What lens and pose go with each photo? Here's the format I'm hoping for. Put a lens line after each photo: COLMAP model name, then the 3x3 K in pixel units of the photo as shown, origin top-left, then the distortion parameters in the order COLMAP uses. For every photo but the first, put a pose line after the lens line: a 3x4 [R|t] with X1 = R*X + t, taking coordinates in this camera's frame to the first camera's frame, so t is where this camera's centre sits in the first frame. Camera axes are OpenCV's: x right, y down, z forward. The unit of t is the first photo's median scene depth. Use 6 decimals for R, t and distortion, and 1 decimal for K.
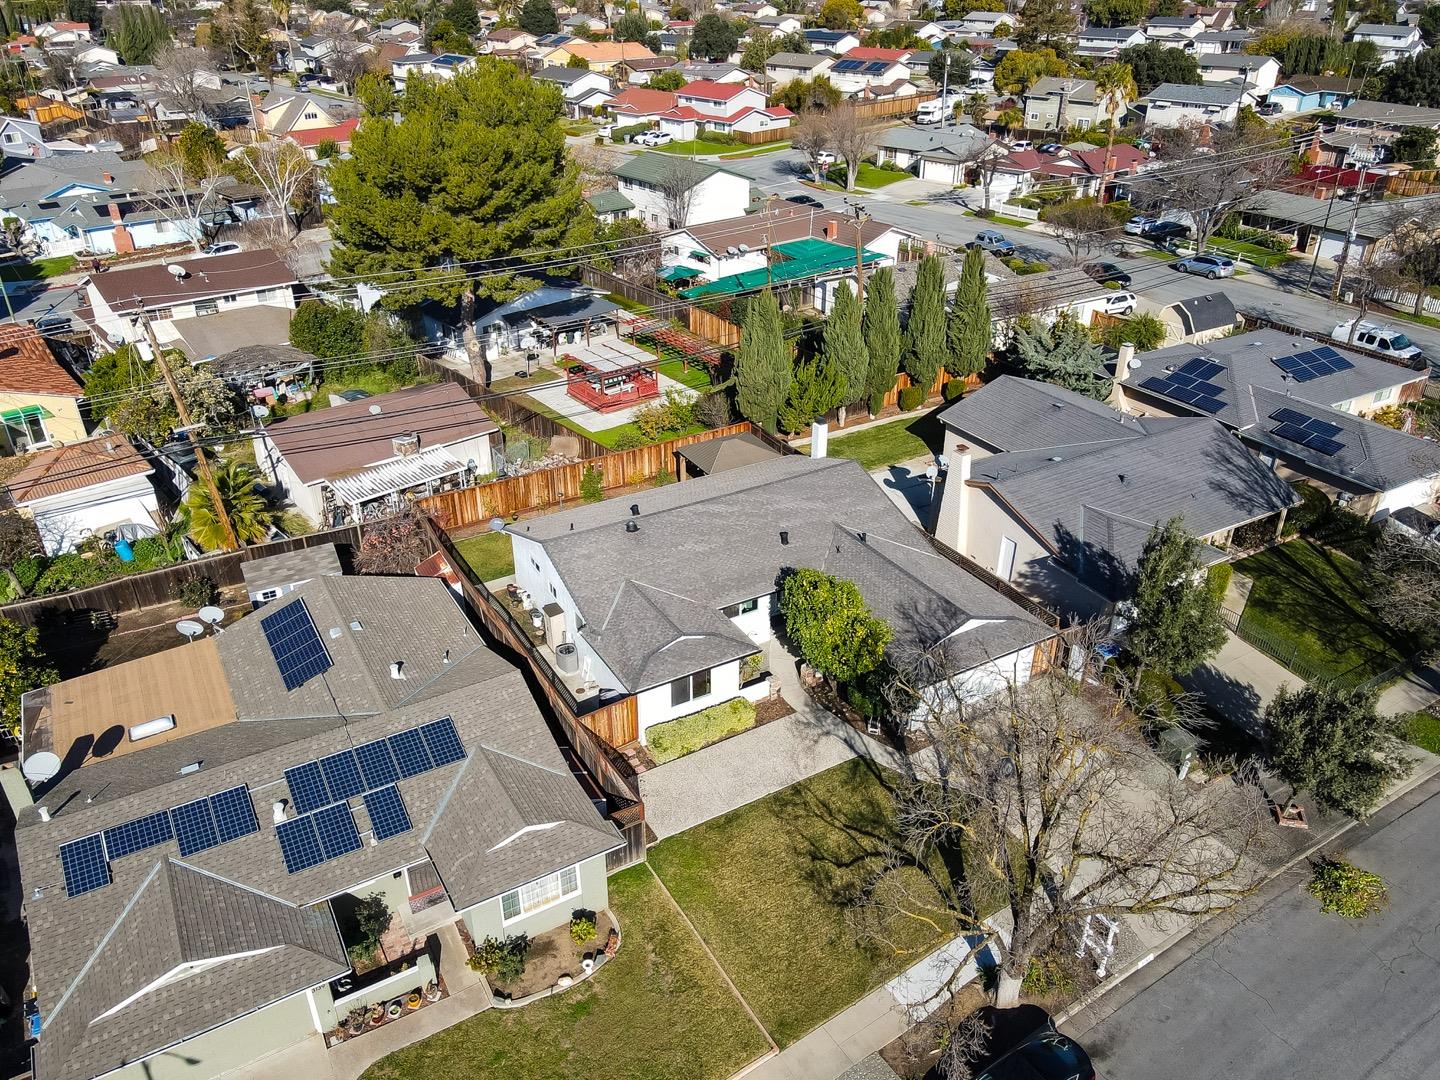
lens RADIAL K [[1040.3, 0, 720.0], [0, 1040.3, 540.0], [0, 0, 1]] dist [0.009639, 0.006057]
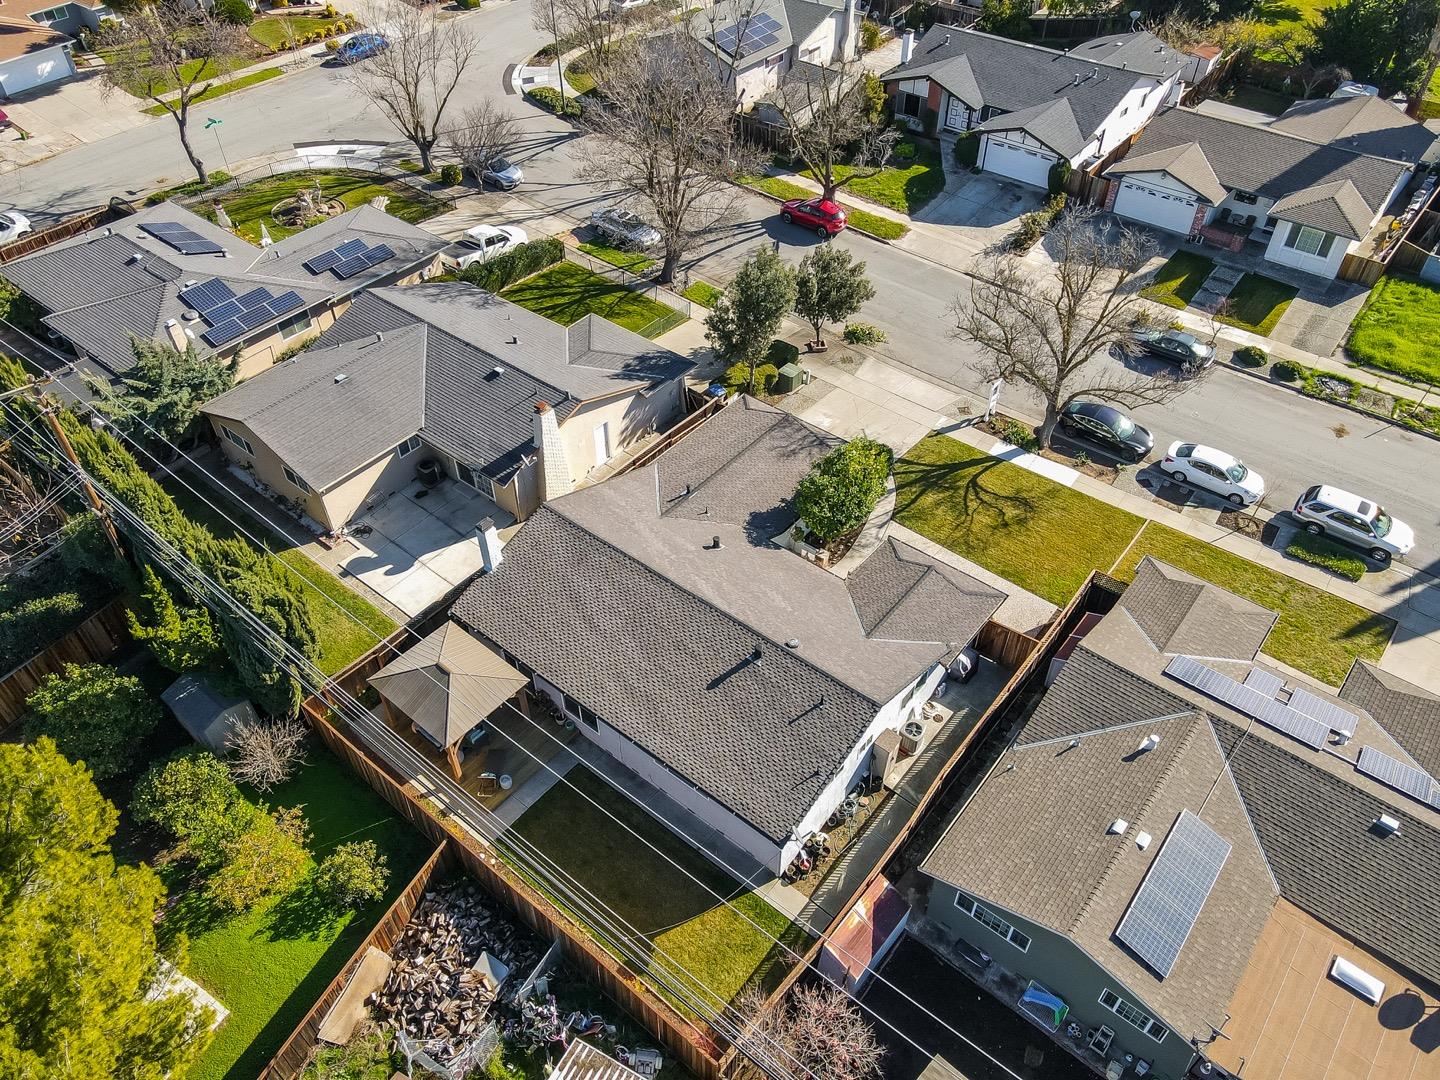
lens RADIAL K [[1040.3, 0, 720.0], [0, 1040.3, 540.0], [0, 0, 1]] dist [0.009639, 0.006057]
pose [[-0.342723, -0.655820, 0.672637, -0.382105], [0.462011, 0.505765, 0.728524, -0.463437], [-0.817977, 0.560448, 0.129659, 0.597747]]
